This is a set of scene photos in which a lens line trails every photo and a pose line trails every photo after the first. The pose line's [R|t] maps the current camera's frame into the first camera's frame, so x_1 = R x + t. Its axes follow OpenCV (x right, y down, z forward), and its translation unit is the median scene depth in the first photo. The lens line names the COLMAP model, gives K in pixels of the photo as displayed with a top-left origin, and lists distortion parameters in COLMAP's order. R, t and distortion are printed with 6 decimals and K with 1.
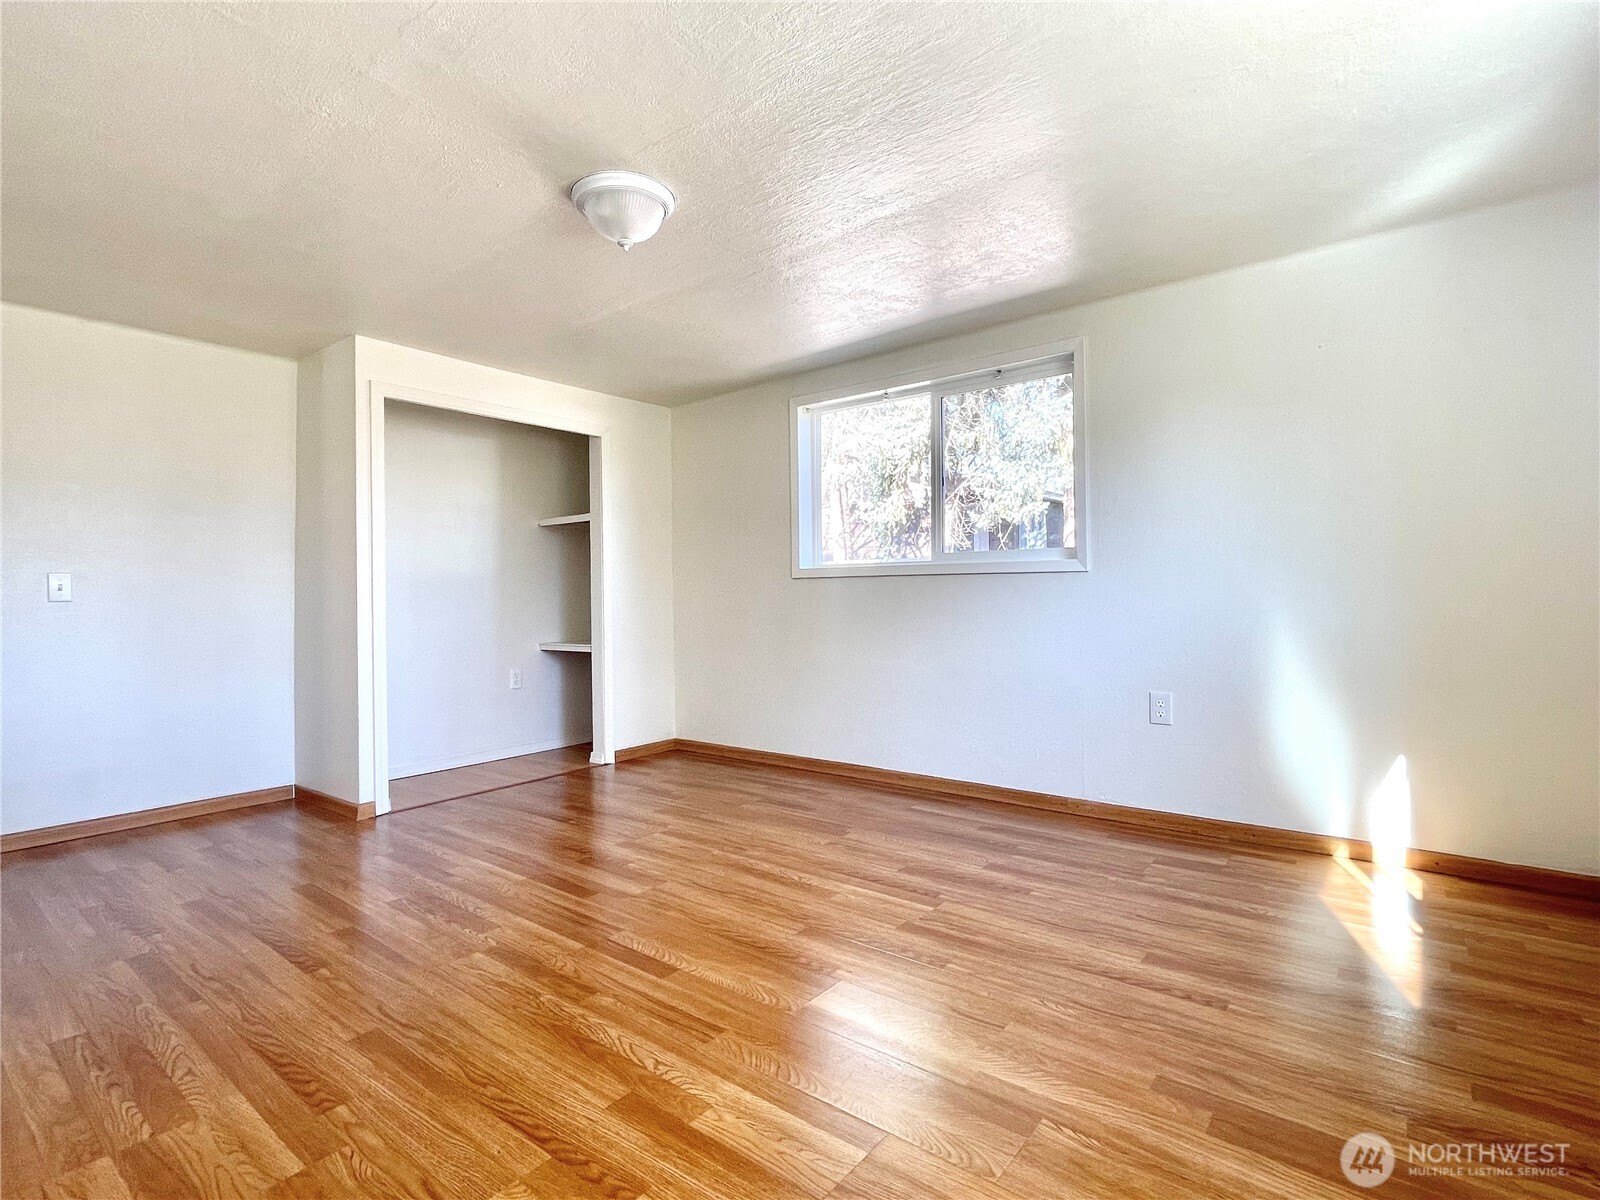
lens RADIAL K [[792.6, 0, 796.9], [0, 792.6, 597.6], [0, 0, 1]] dist [-0.005697, 0.000044]
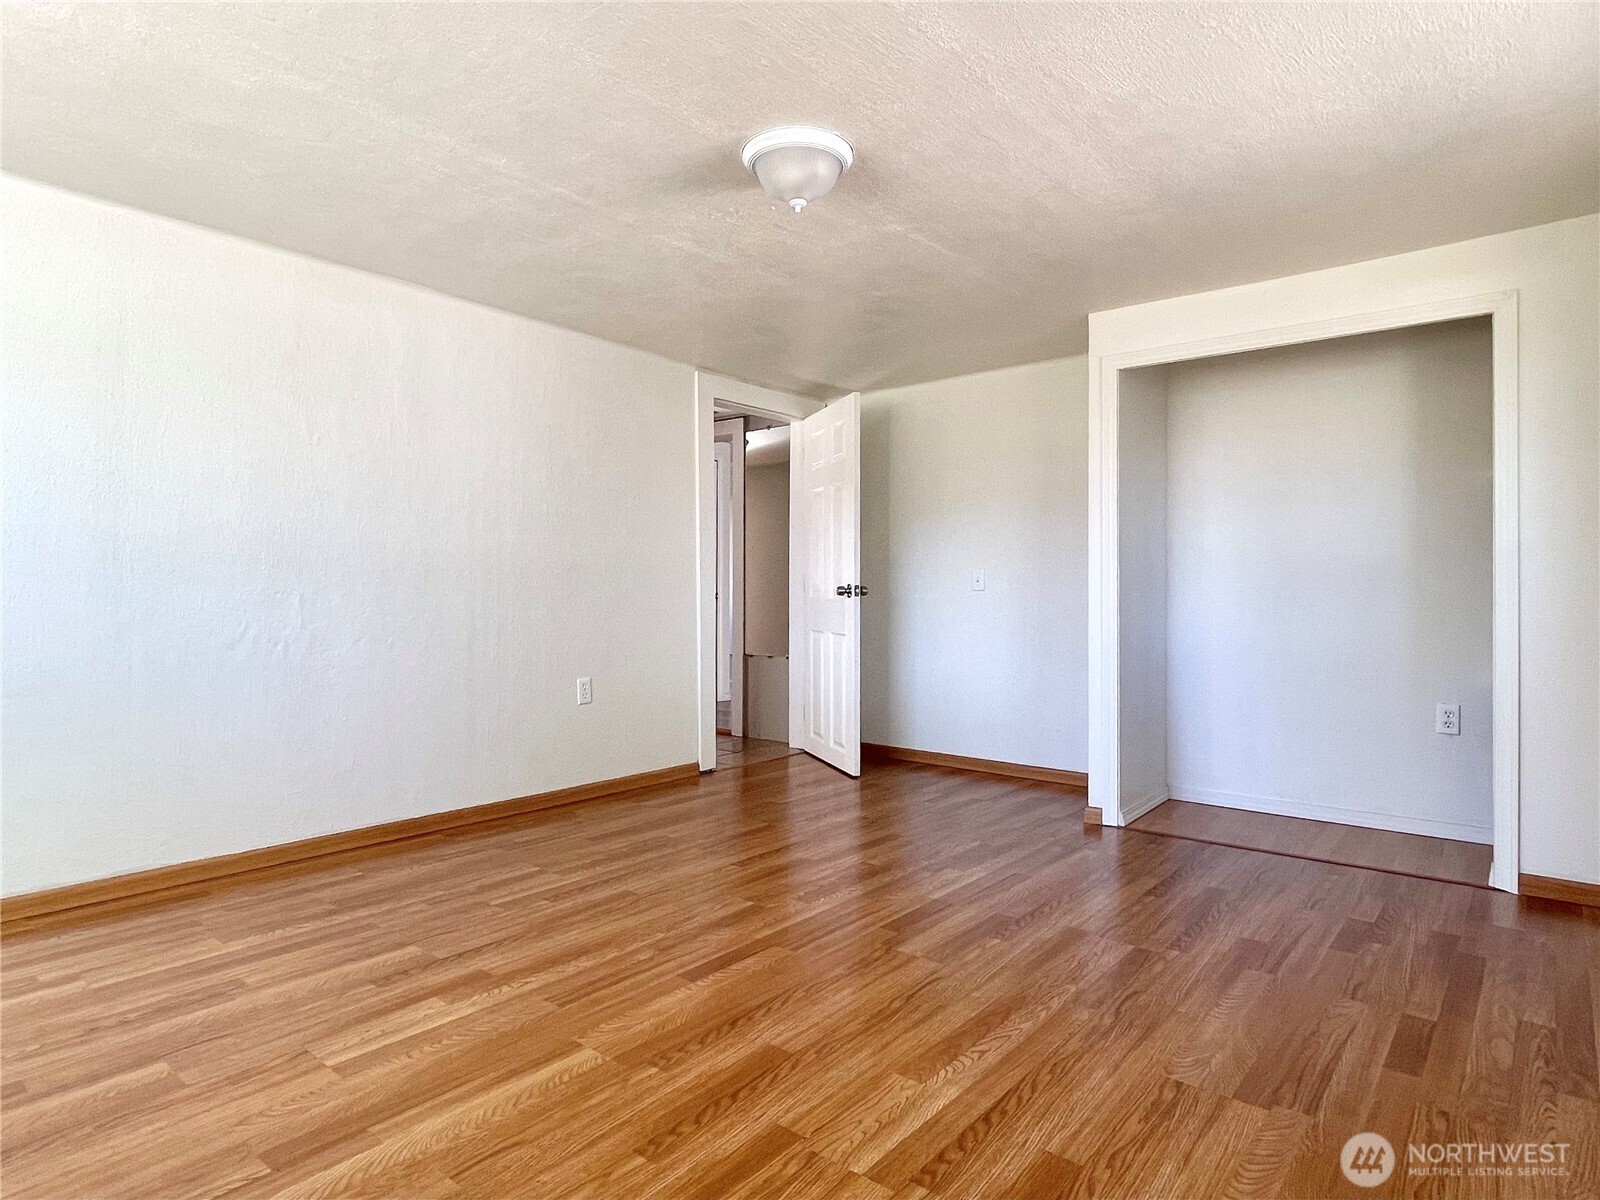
lens RADIAL K [[905.3, 0, 791.0], [0, 905.3, 595.1], [0, 0, 1]] dist [-0.003530, 0.000128]
pose [[-0.026951, 0.018042, -0.999474, 0.777666], [-0.008013, 0.999801, 0.018264, -0.015441], [0.999605, 0.008501, -0.026801, 0.953403]]
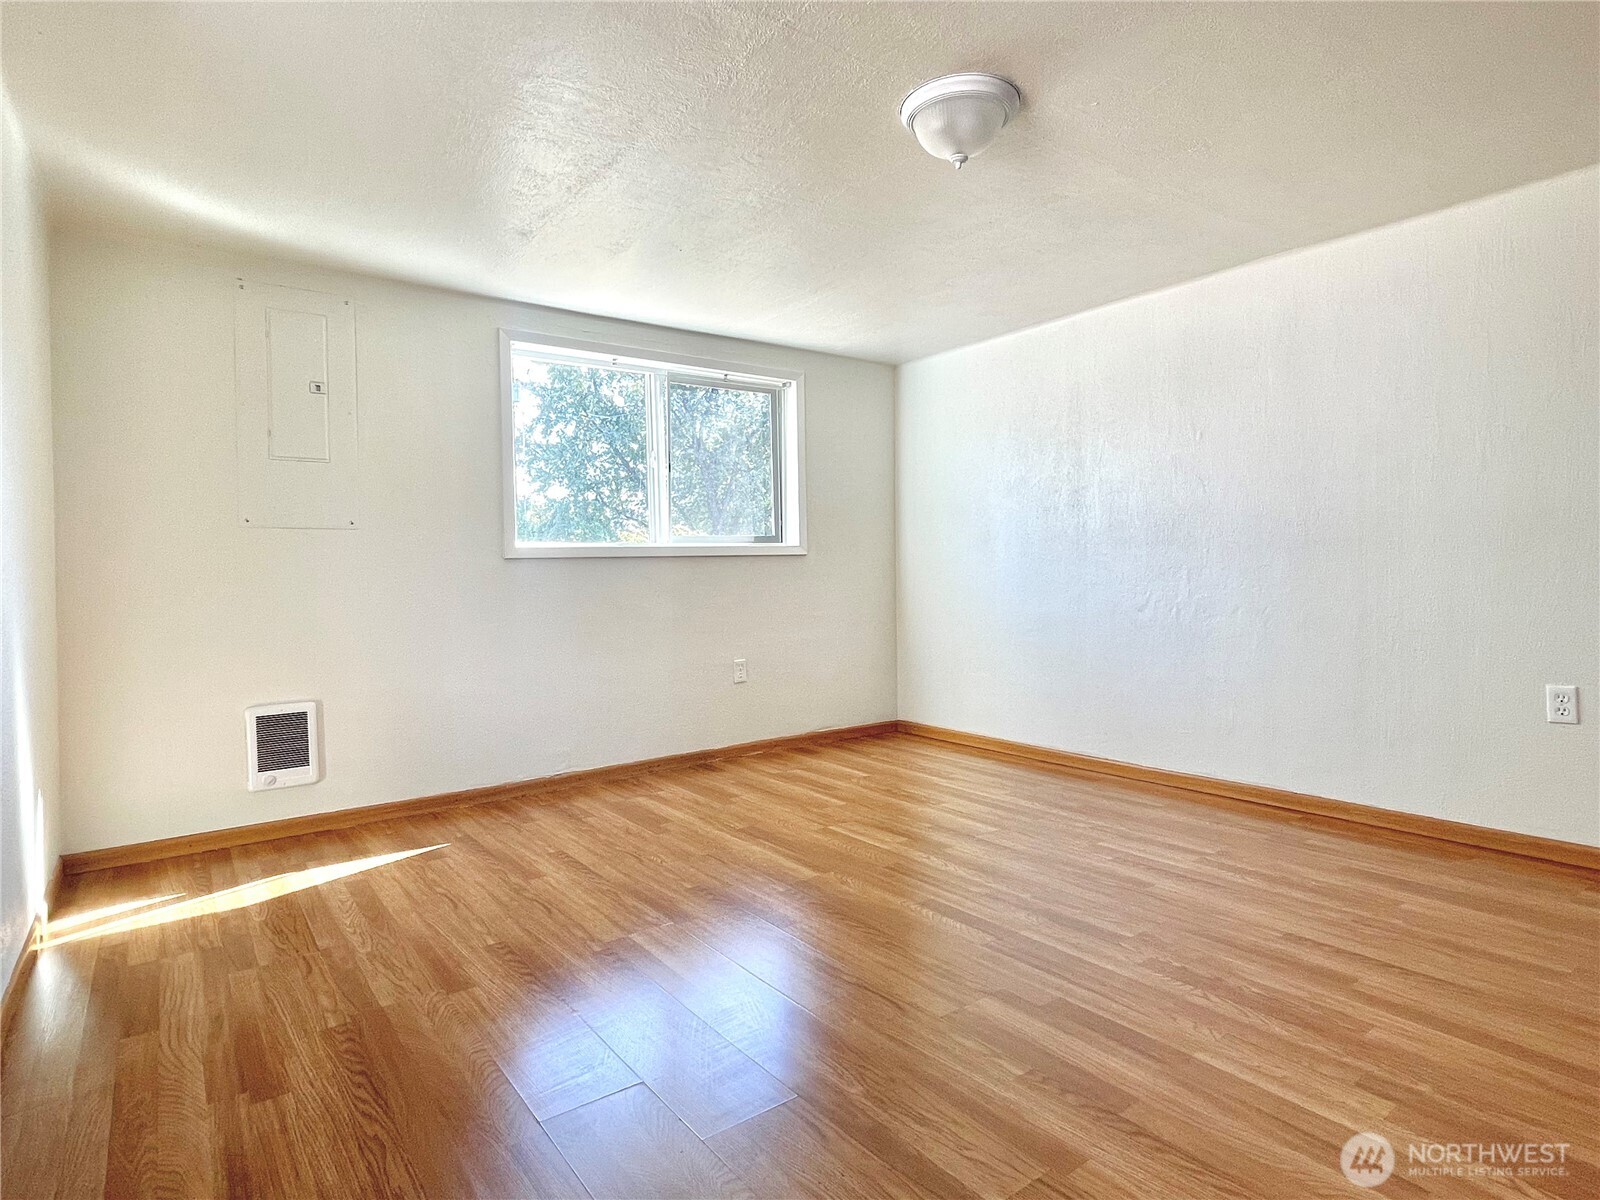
lens RADIAL K [[868.5, 0, 805.4], [0, 868.5, 594.4], [0, 0, 1]] dist [0.003463, -0.003143]
pose [[-0.967605, 0.025751, 0.251152, -0.262354], [0.032896, 0.999163, 0.024294, -0.000796], [-0.250316, 0.031769, -0.967643, 1.843777]]
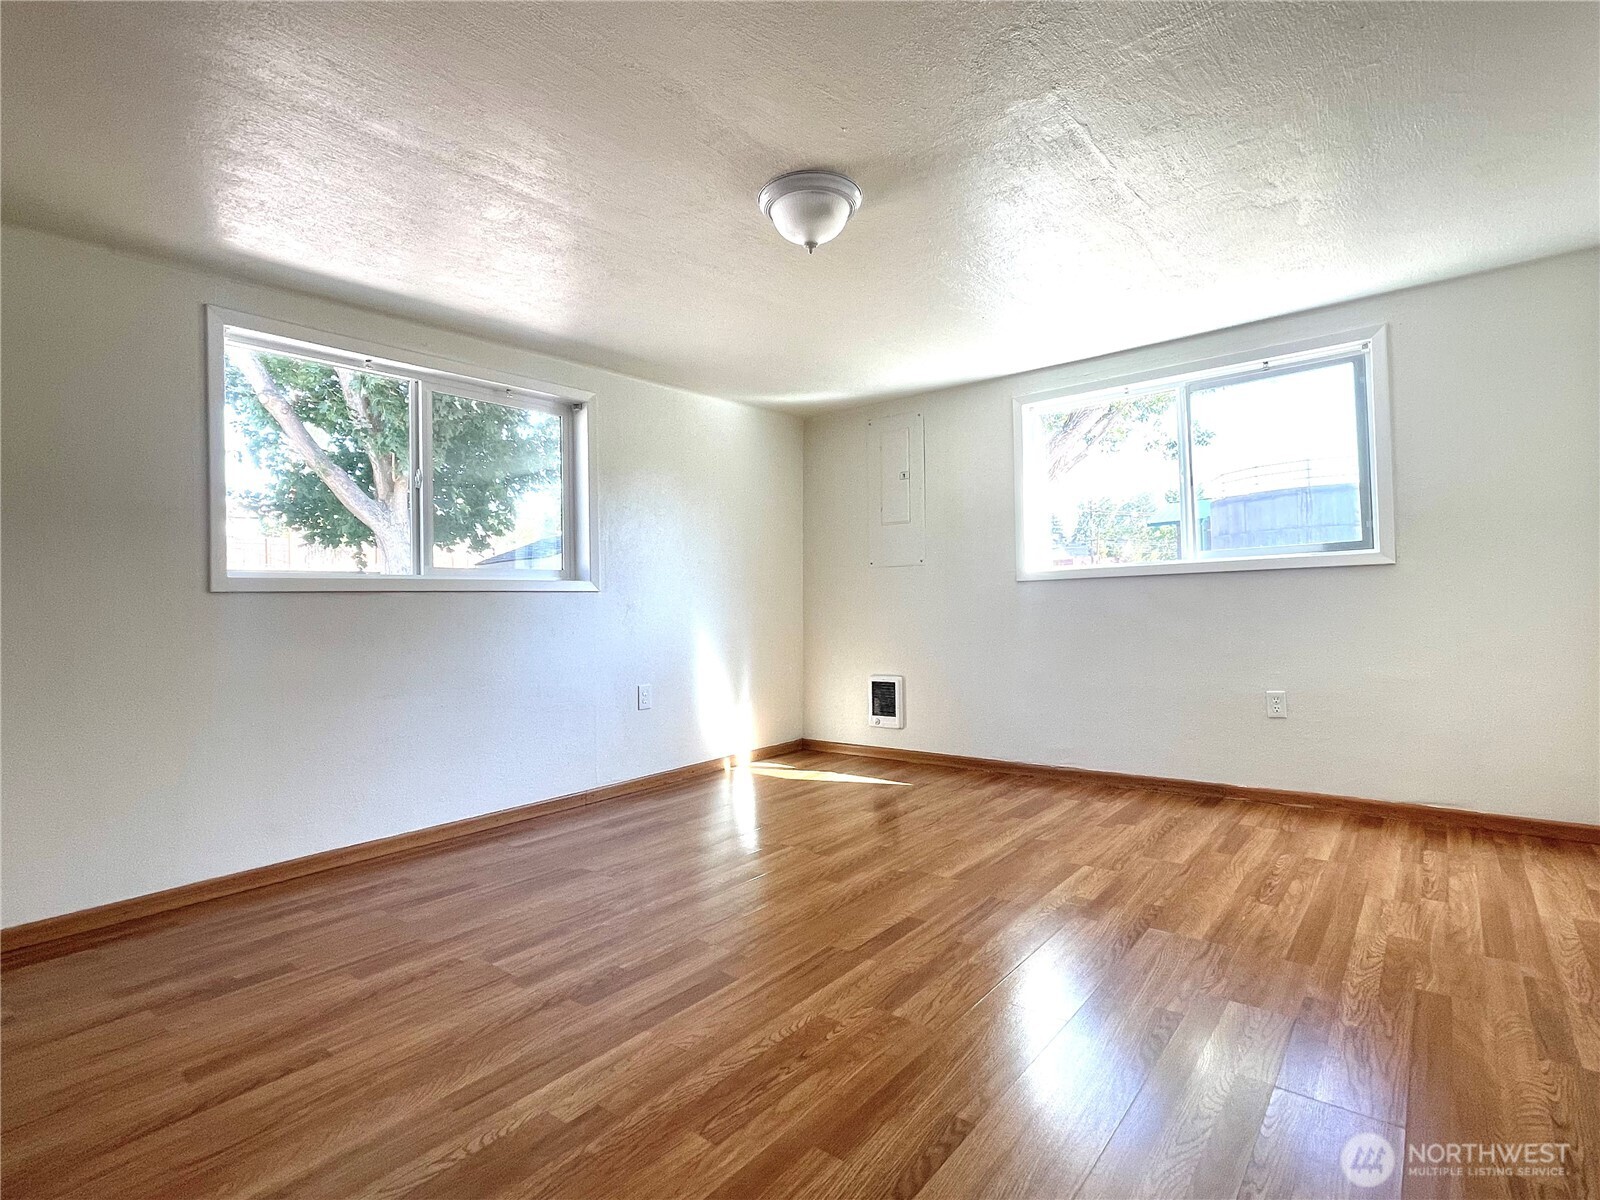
lens RADIAL K [[792.6, 0, 799.6], [0, 792.6, 604.1], [0, 0, 1]] dist [-0.005697, 0.000044]
pose [[0.010473, 0.010576, 0.999889, -1.115280], [0.030560, 0.999474, -0.010892, 0.009016], [-0.999478, 0.030671, 0.010144, 0.947519]]
